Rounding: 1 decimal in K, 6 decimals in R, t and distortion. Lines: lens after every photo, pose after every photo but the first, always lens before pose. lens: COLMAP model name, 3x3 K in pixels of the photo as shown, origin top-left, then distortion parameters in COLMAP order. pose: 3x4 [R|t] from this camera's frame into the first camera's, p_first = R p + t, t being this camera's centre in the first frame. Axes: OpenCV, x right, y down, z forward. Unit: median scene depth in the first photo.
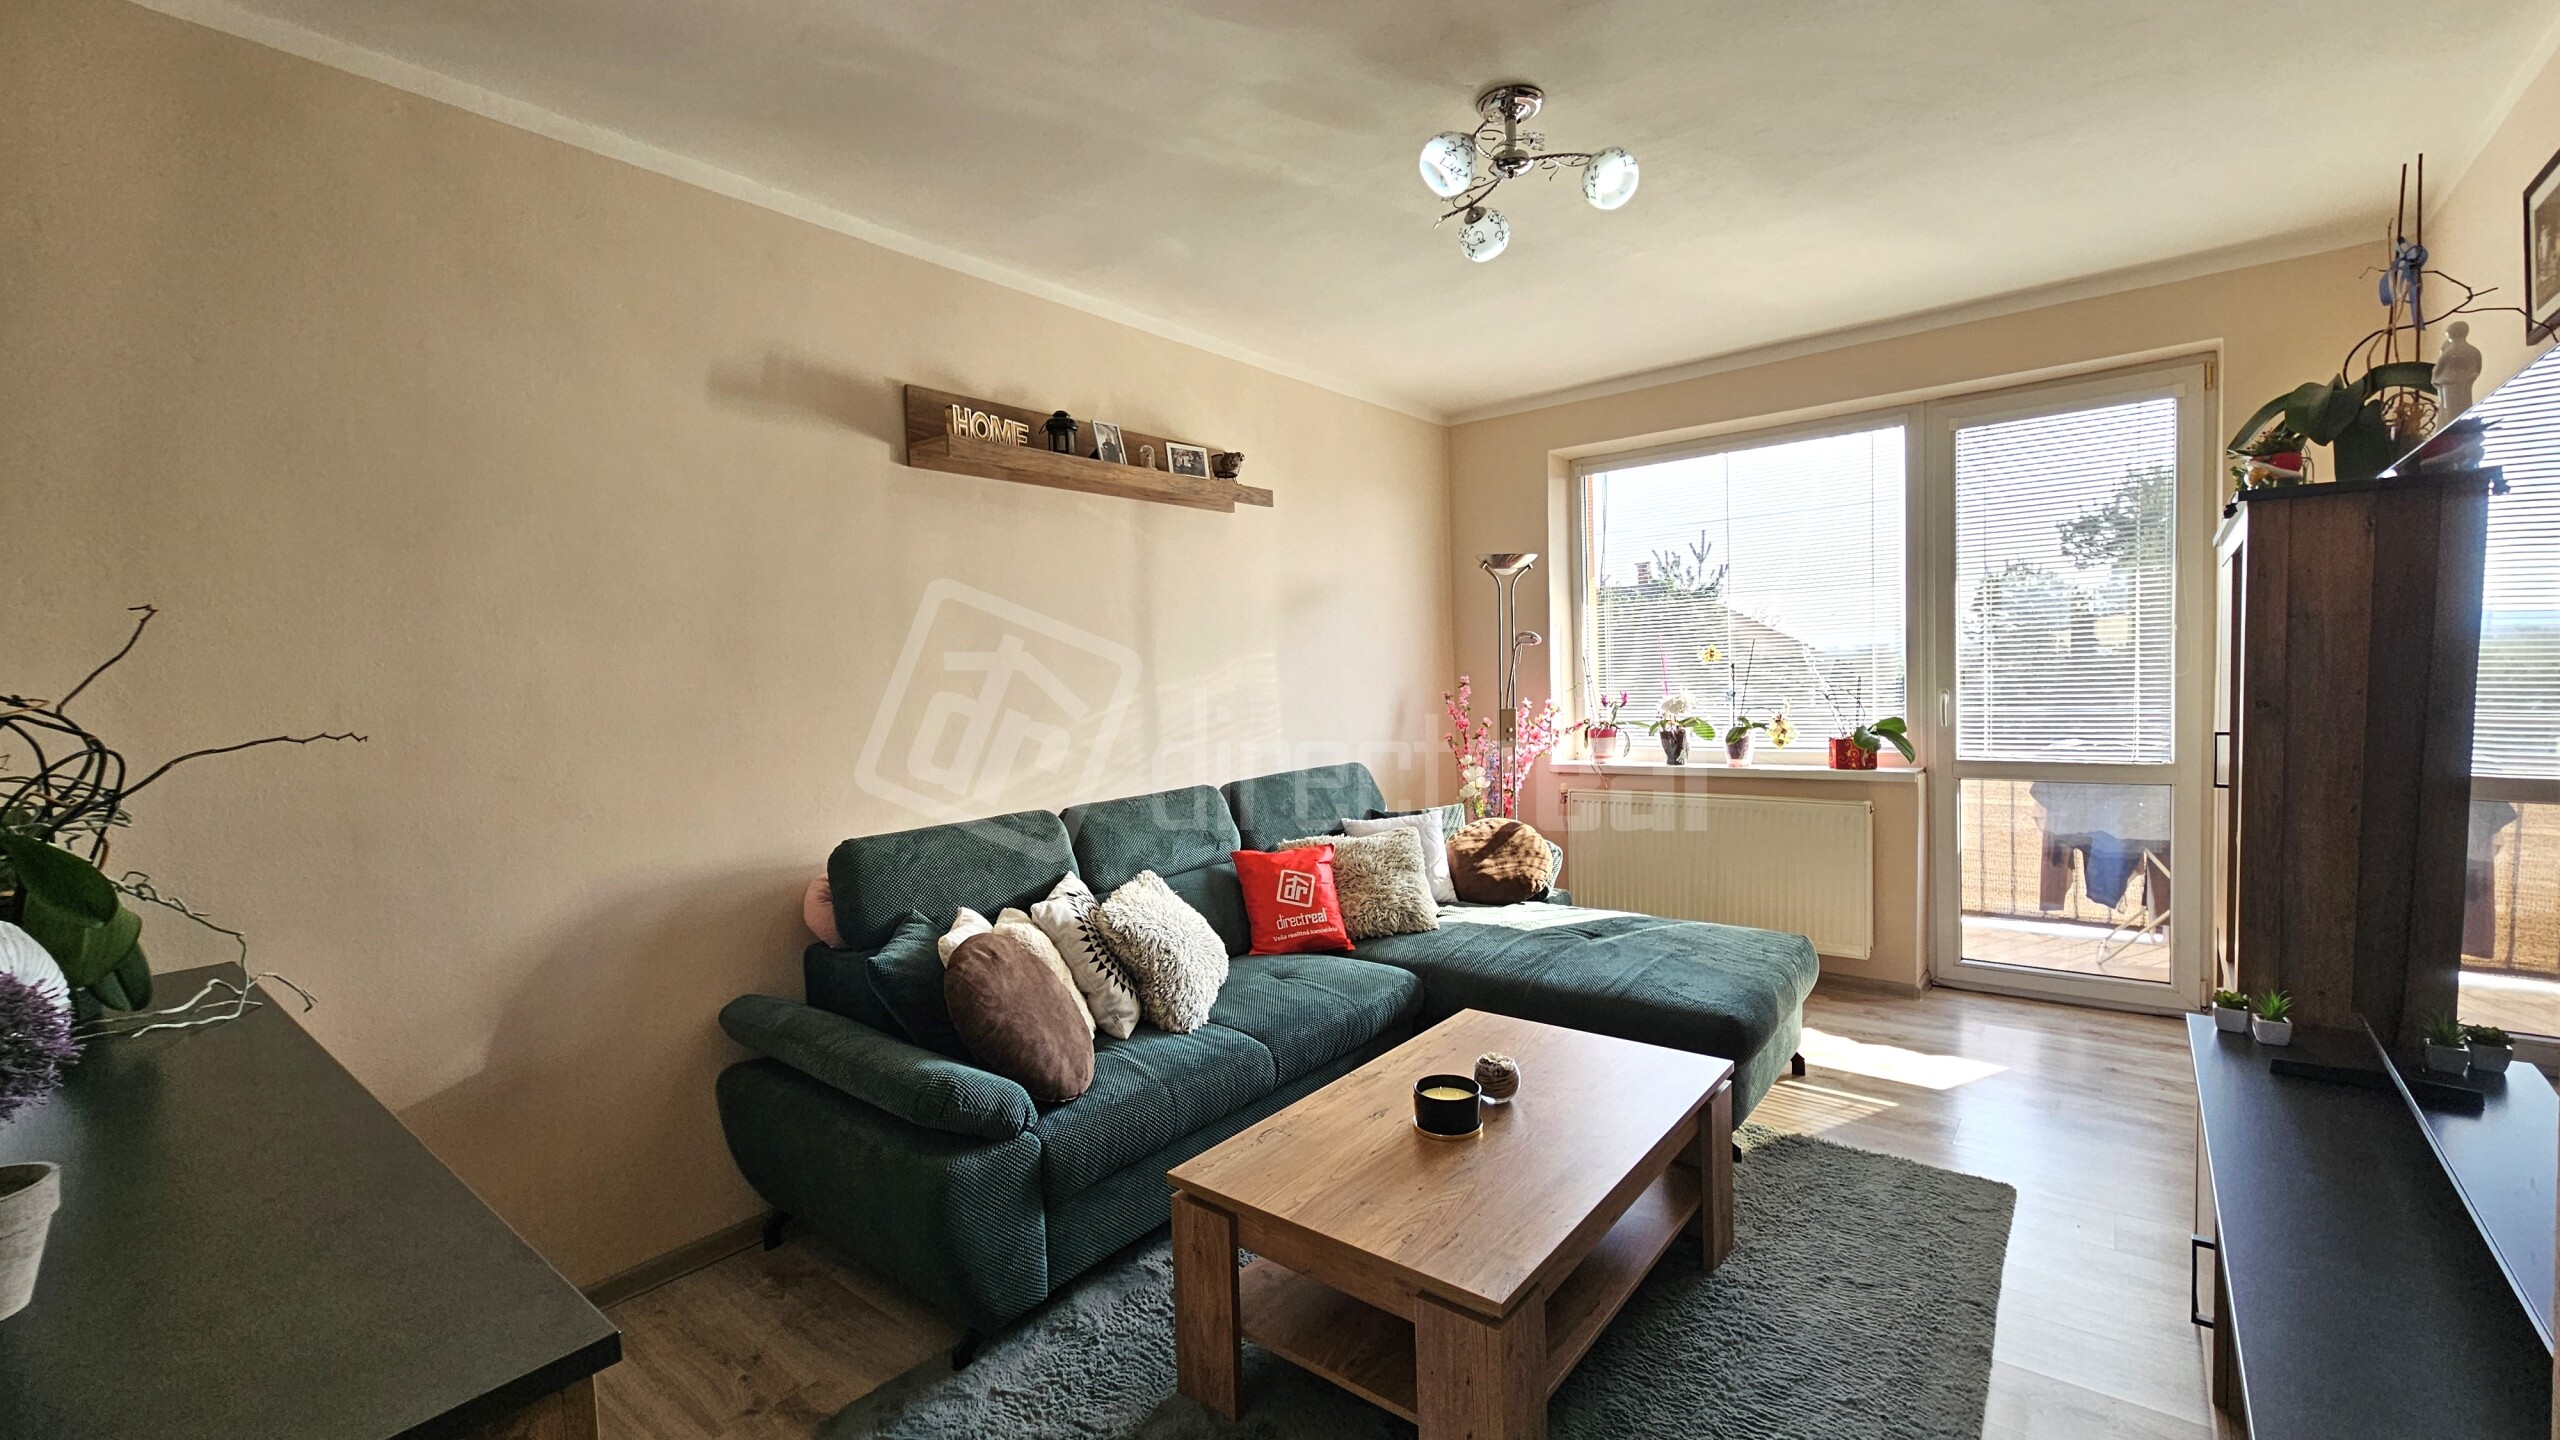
lens RADIAL K [[1047.8, 0, 1290.3], [0, 1047.8, 728.4], [0, 0, 1]] dist [-0.000238, 0.000461]
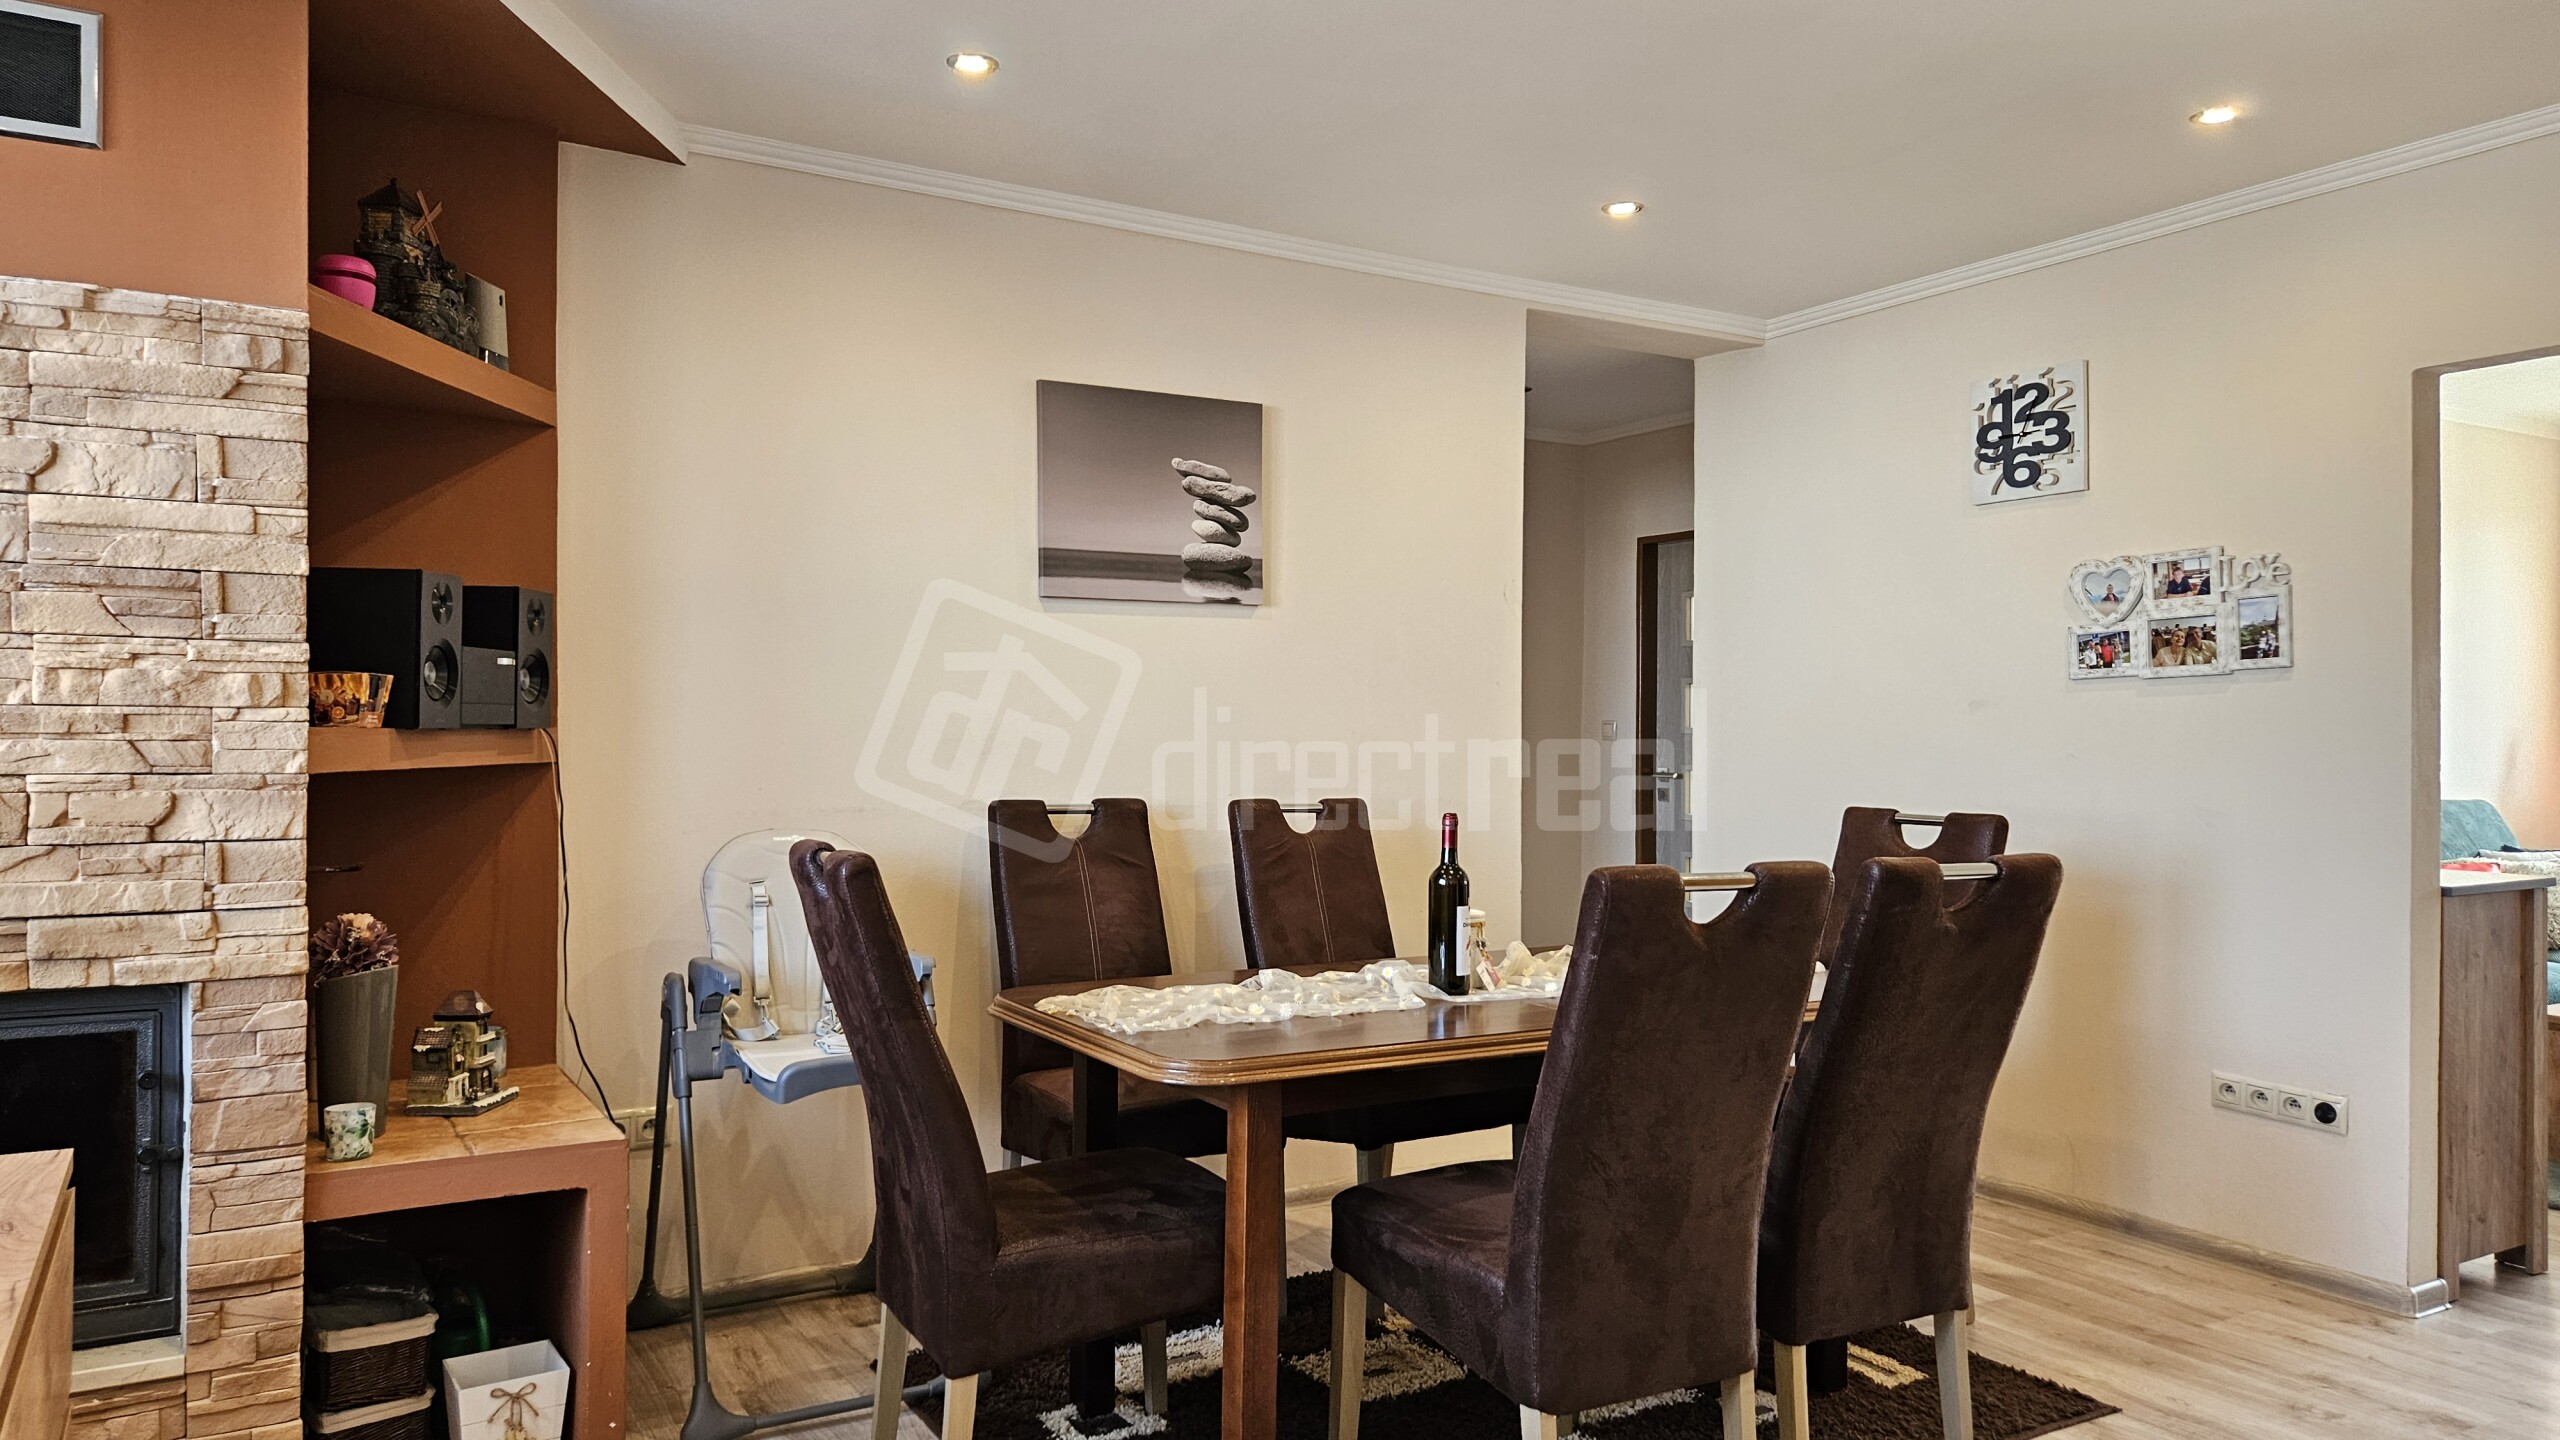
lens RADIAL K [[1705.0, 0, 1280.9], [0, 1705.0, 720.9], [0, 0, 1]] dist [0.081104, -0.064112]
pose [[0.934085, 0.042383, -0.354527, -0.510657], [-0.059216, 0.997568, -0.036760, 0.108086], [0.352106, 0.055331, 0.934323, -1.156297]]
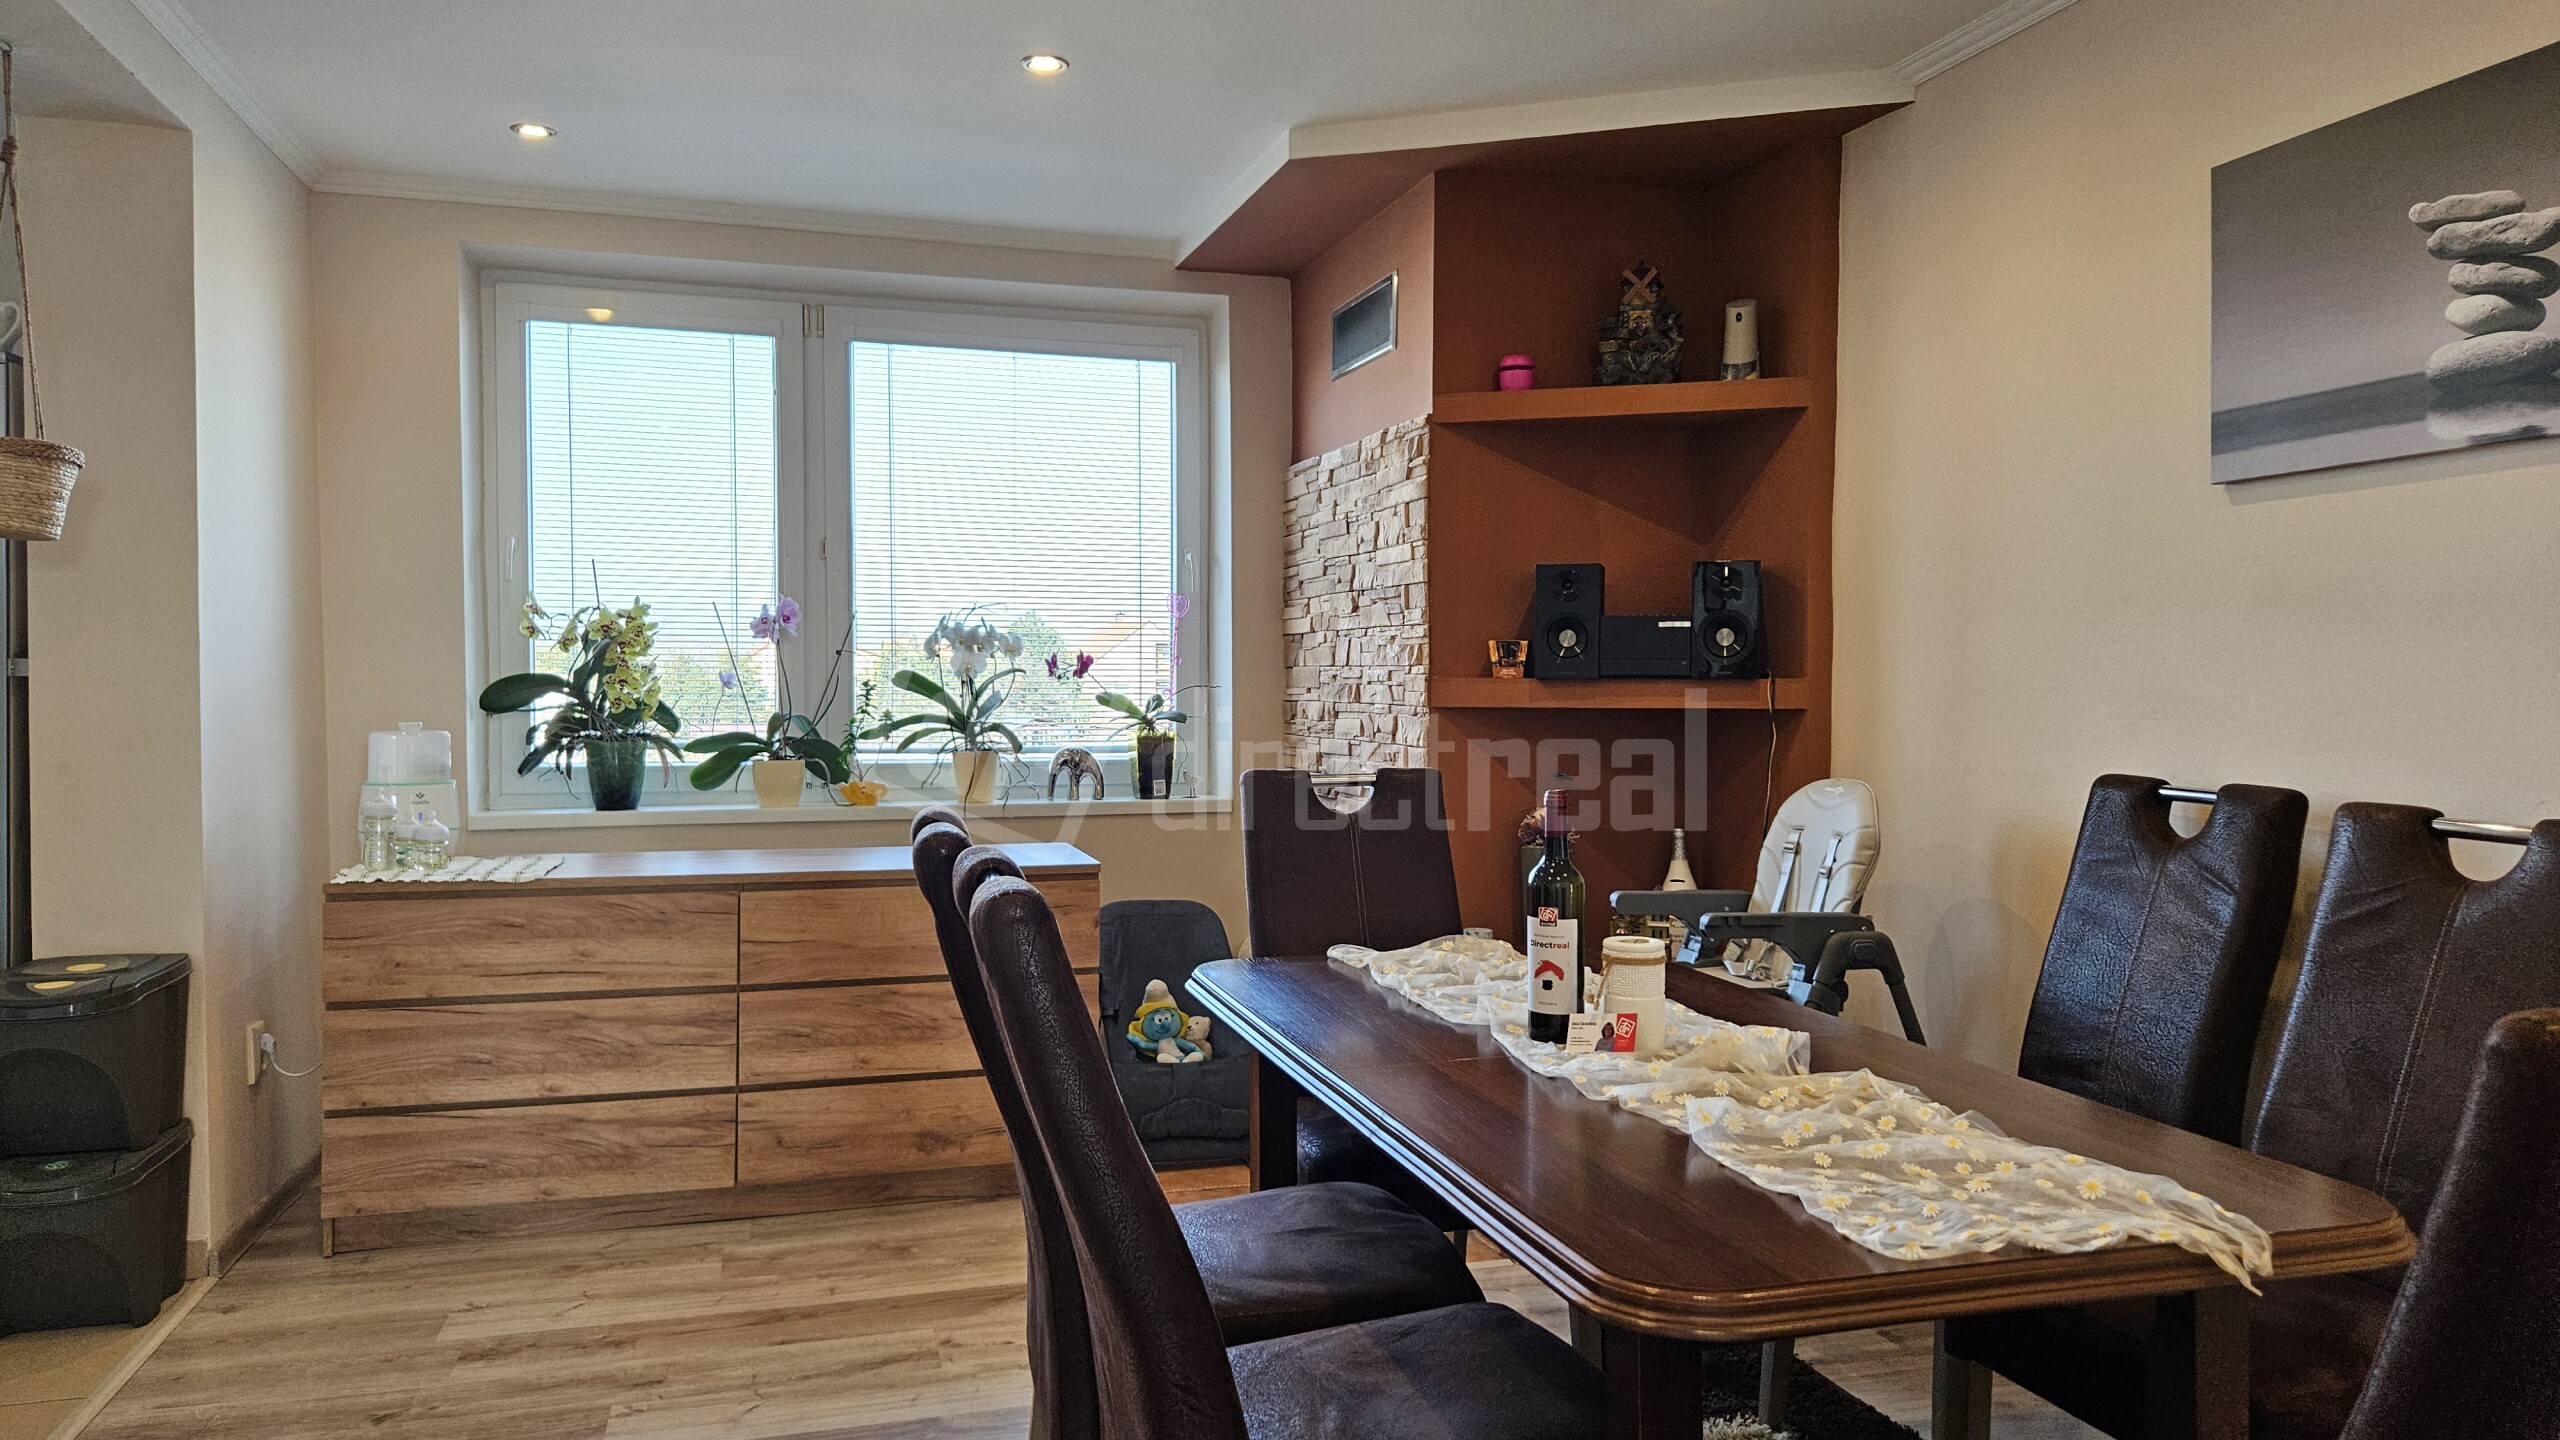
lens RADIAL K [[1687.4, 0, 1279.7], [0, 1687.4, 729.0], [0, 0, 1]] dist [0.071142, -0.059976]
pose [[-0.572712, 0.065582, -0.817129, -0.171578], [-0.020529, 0.995335, 0.094273, 0.039580], [0.819500, 0.070766, -0.568694, -0.046216]]
